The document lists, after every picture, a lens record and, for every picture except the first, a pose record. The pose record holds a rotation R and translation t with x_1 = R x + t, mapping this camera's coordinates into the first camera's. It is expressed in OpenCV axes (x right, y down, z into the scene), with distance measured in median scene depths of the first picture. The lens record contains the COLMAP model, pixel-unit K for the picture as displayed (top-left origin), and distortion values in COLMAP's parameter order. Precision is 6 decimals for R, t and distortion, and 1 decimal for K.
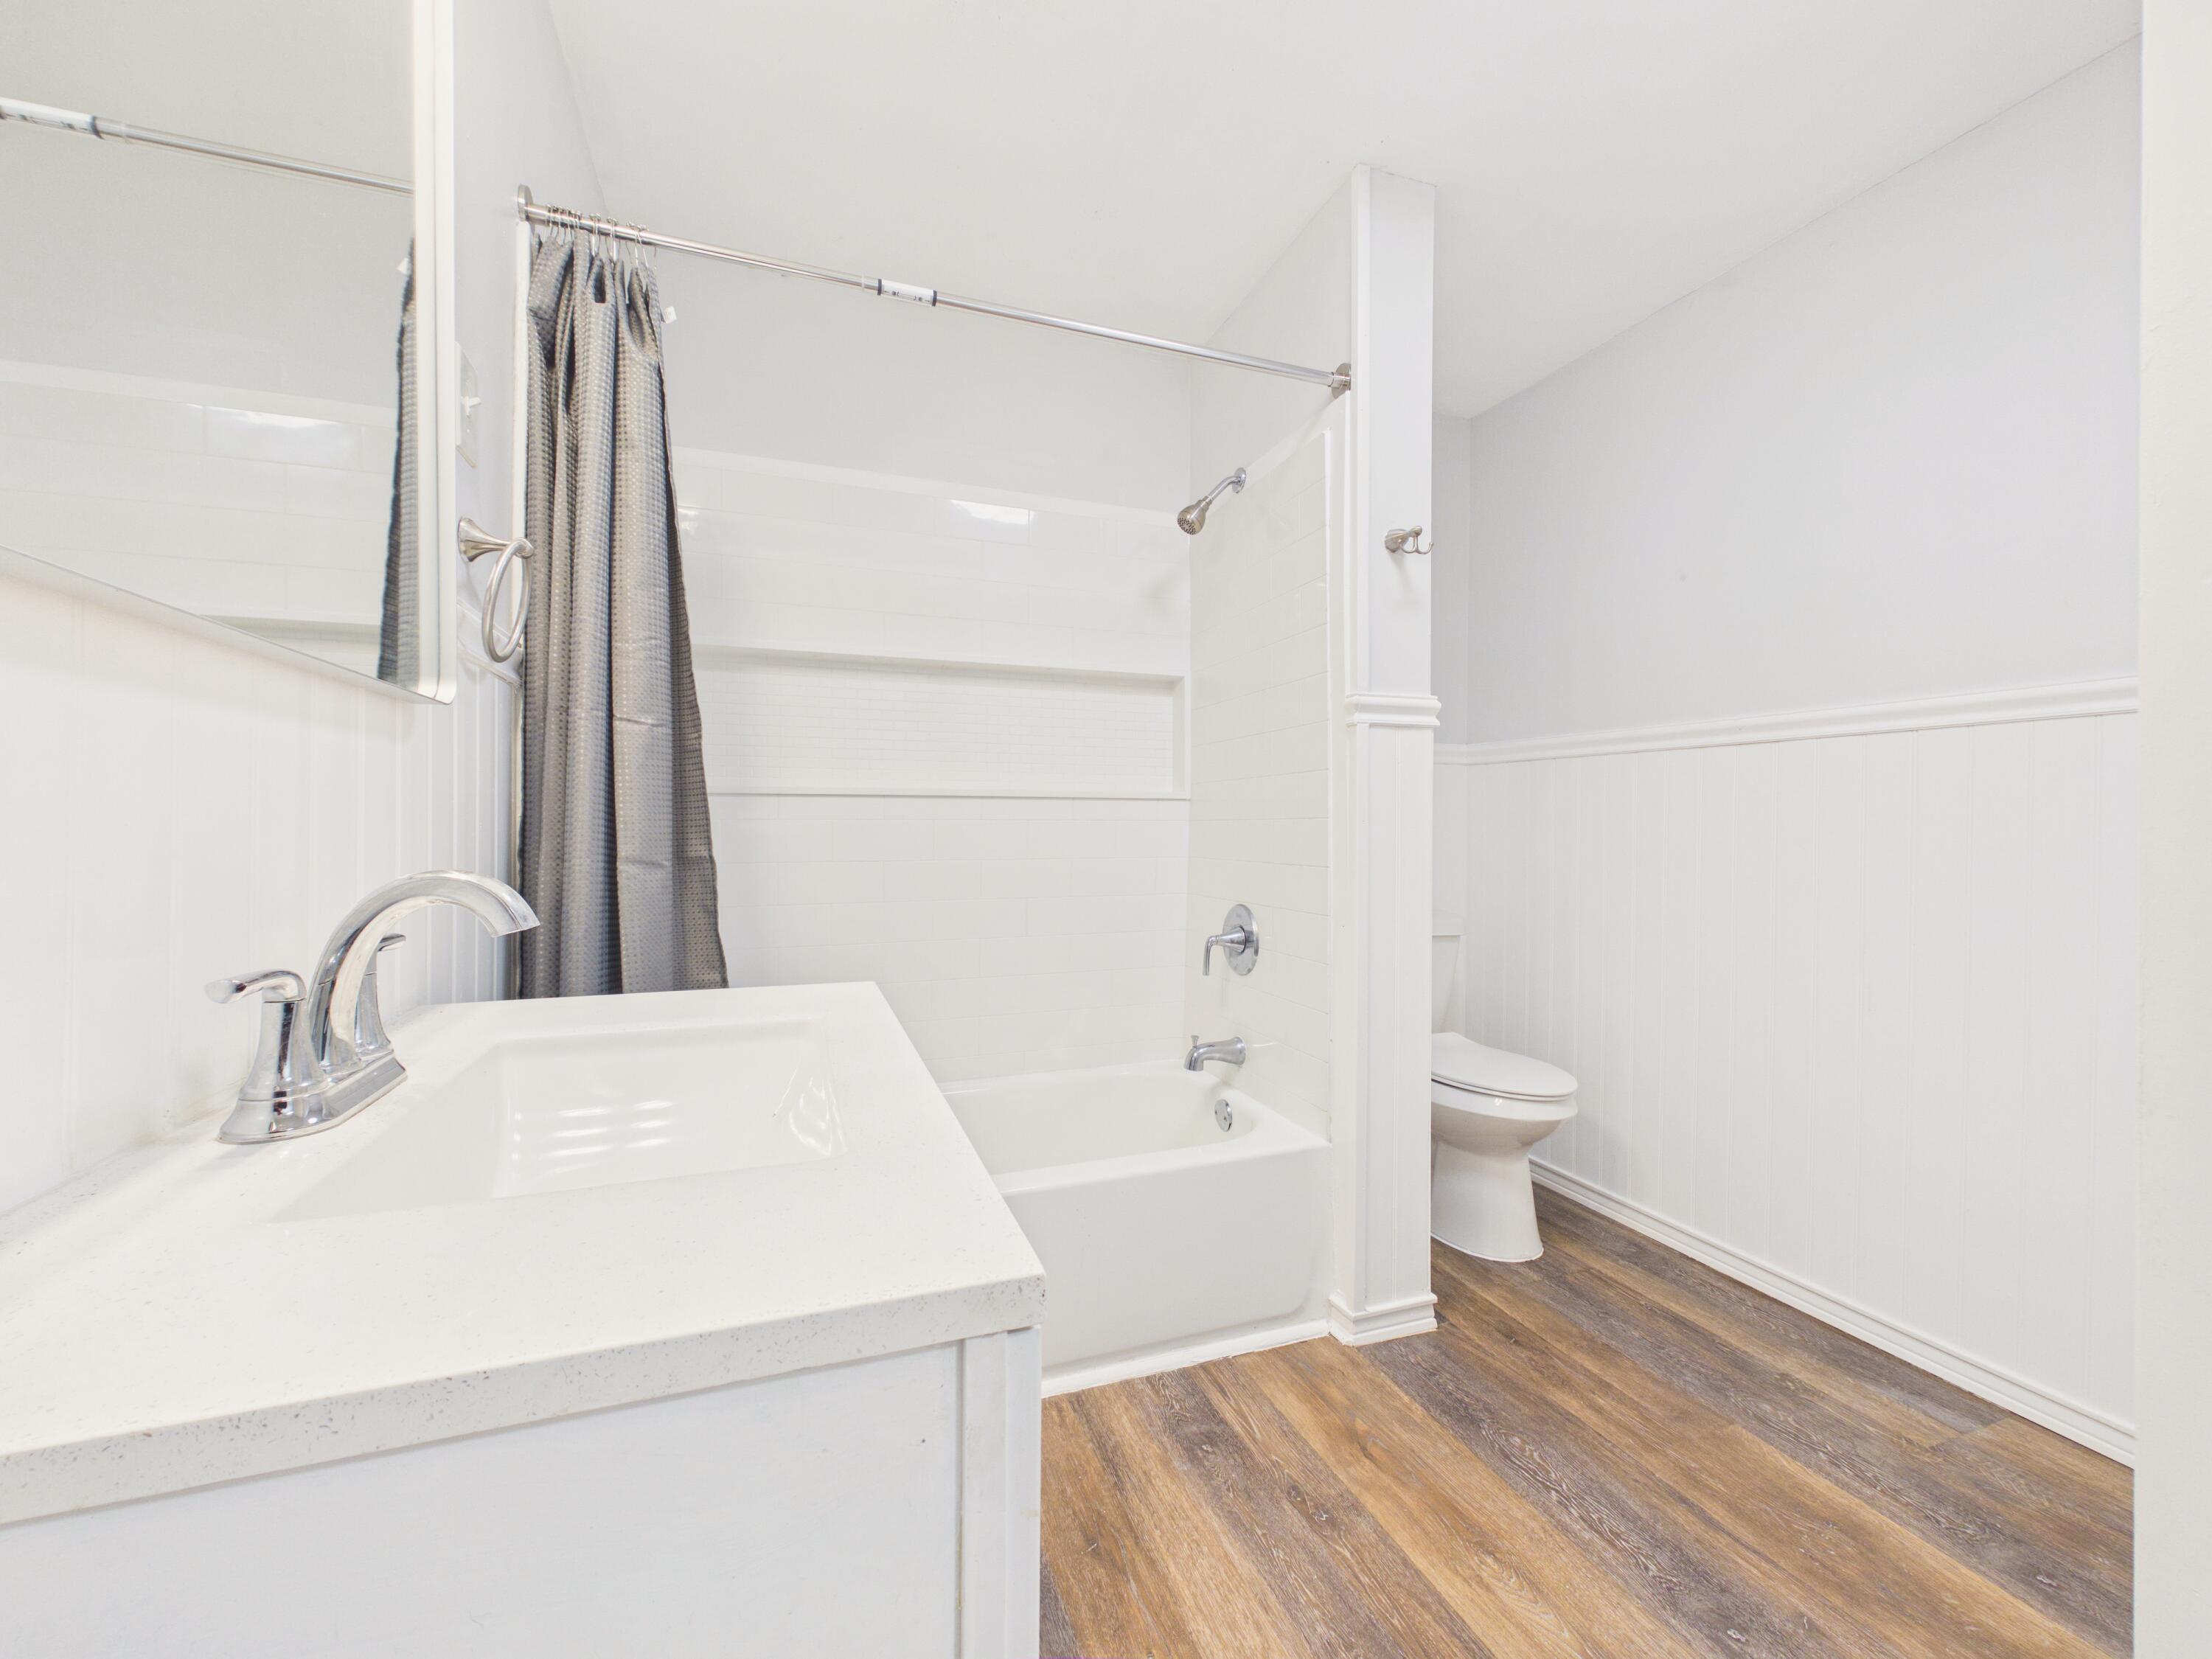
lens RADIAL K [[886.1, 0, 1103.6], [0, 886.1, 827.3], [0, 0, 1]] dist [0.000336, 0.000041]
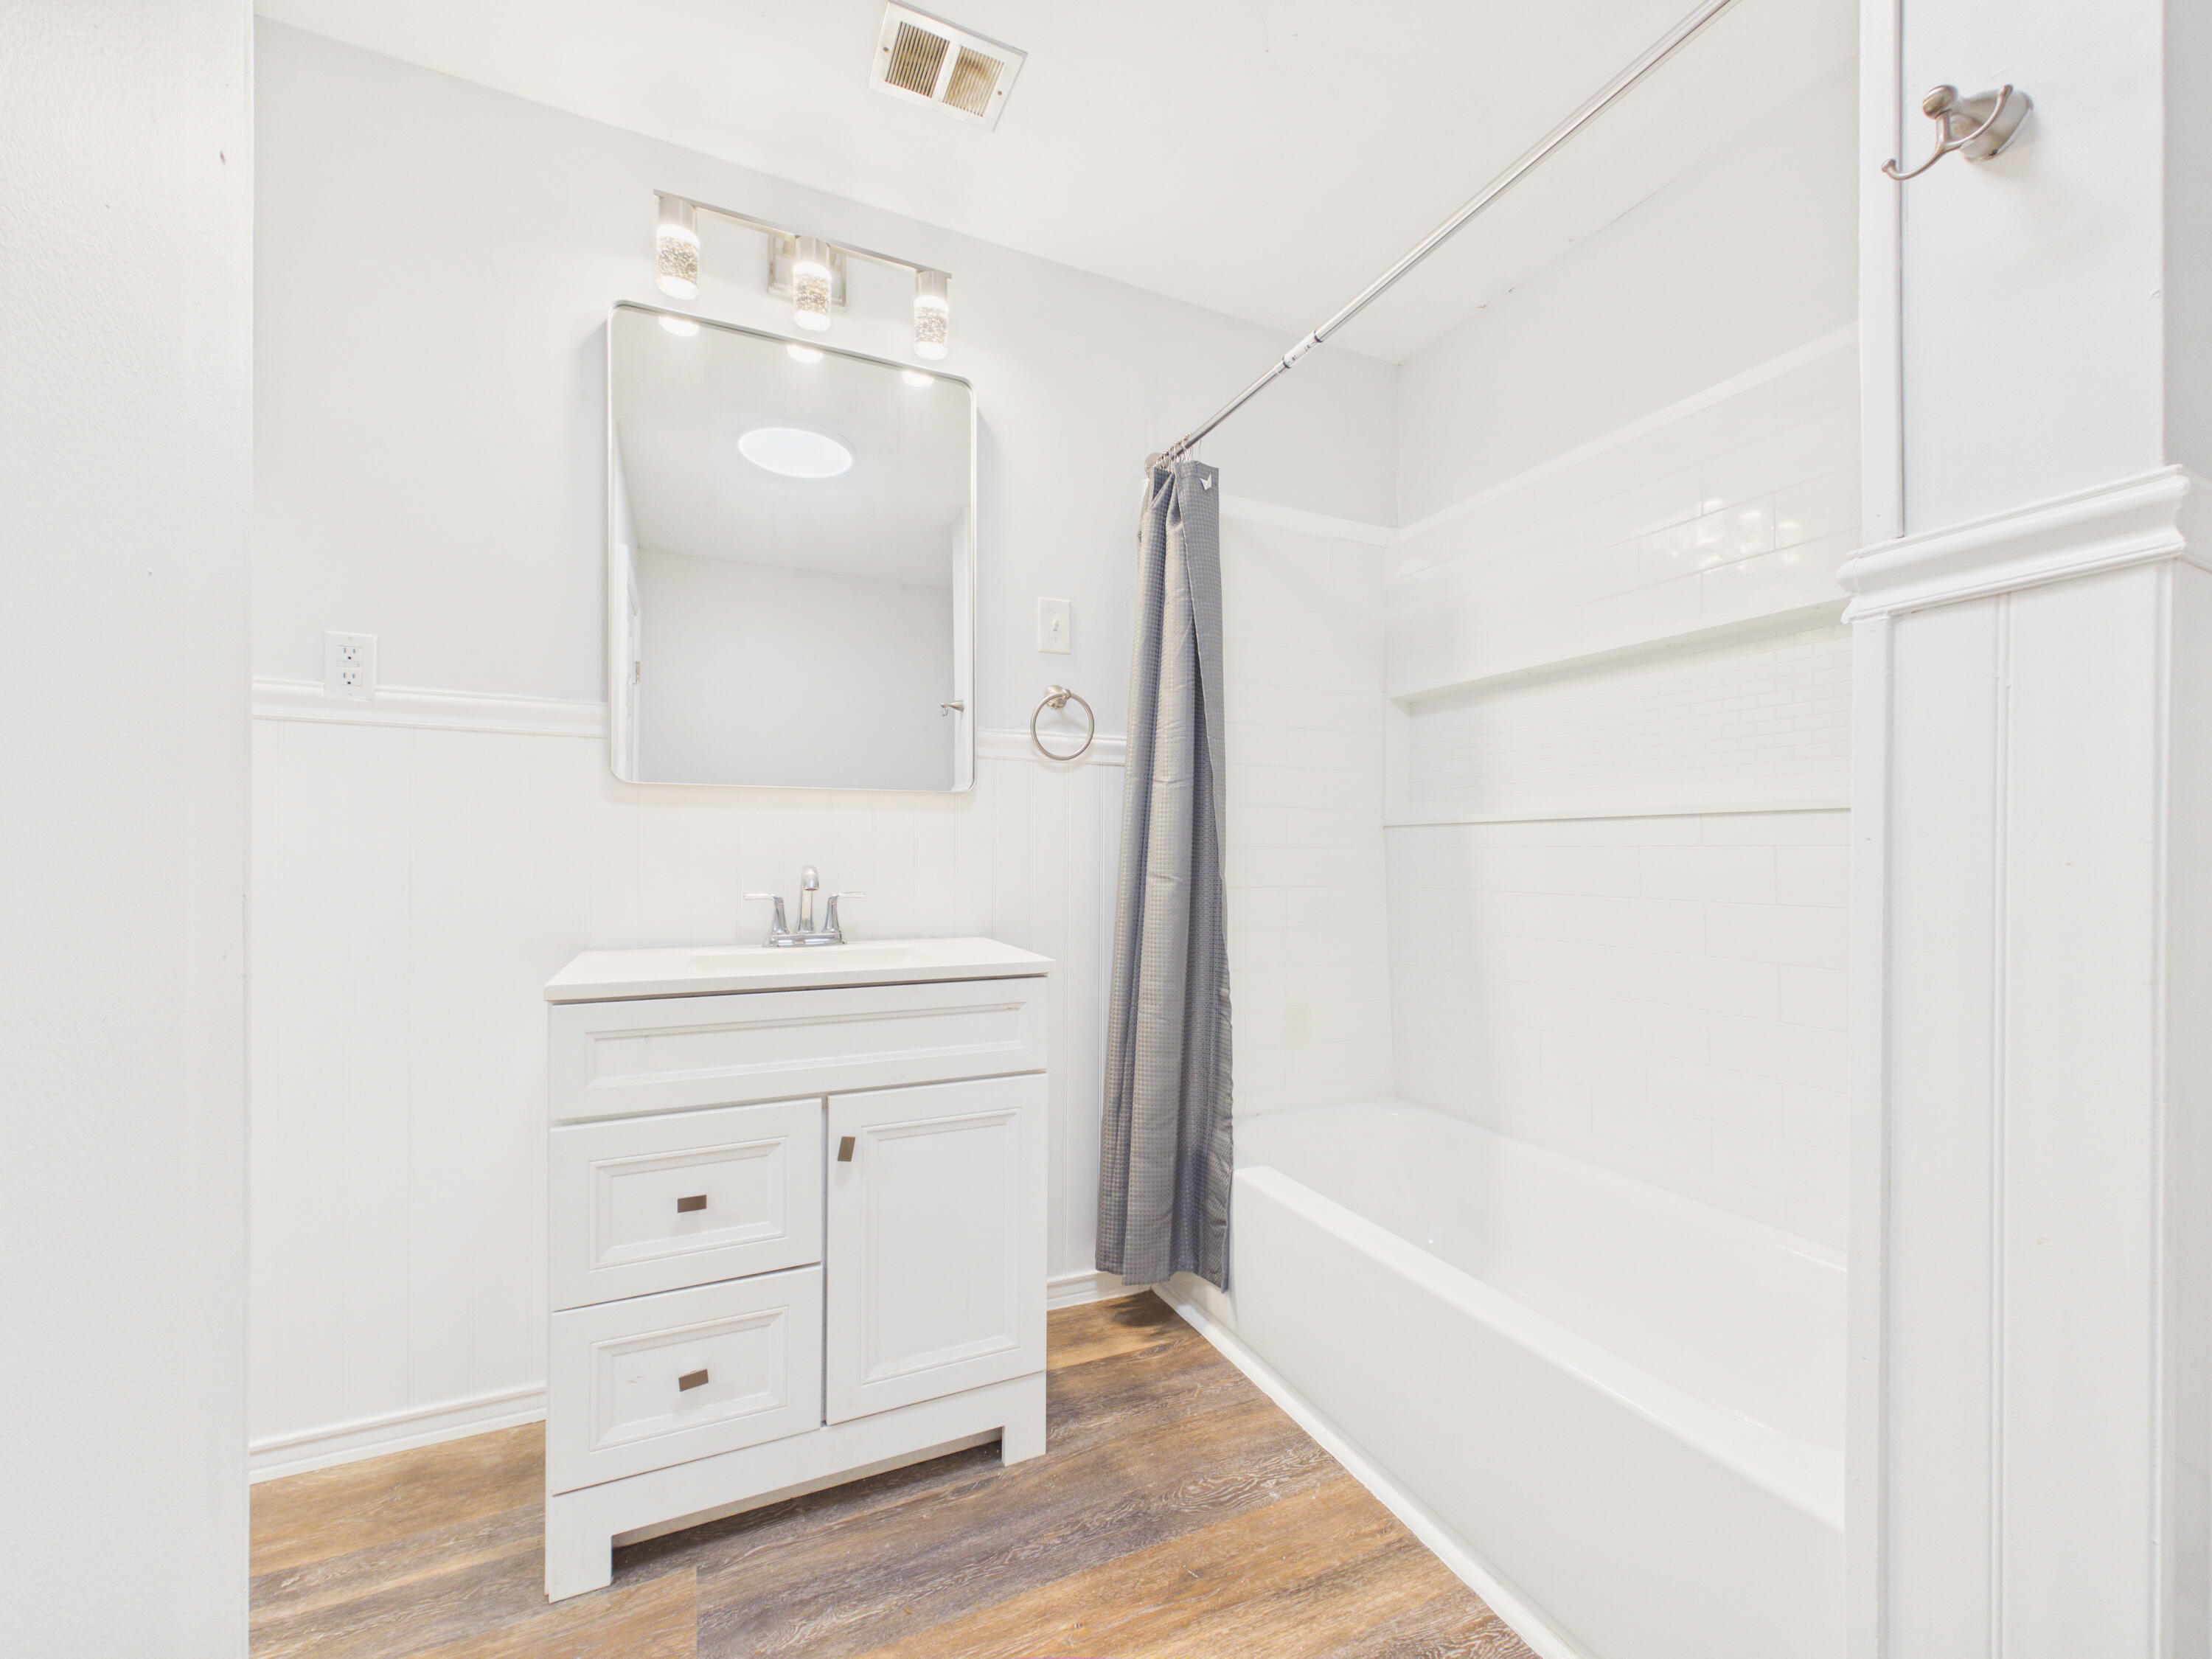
lens RADIAL K [[886.1, 0, 1103.5], [0, 886.1, 844.7], [0, 0, 1]] dist [0.000336, 0.000041]
pose [[0.078177, -0.011881, -0.996869, 0.941126], [-0.003509, 0.999920, -0.012192, 0.004521], [0.996933, 0.004452, 0.078129, 0.783315]]
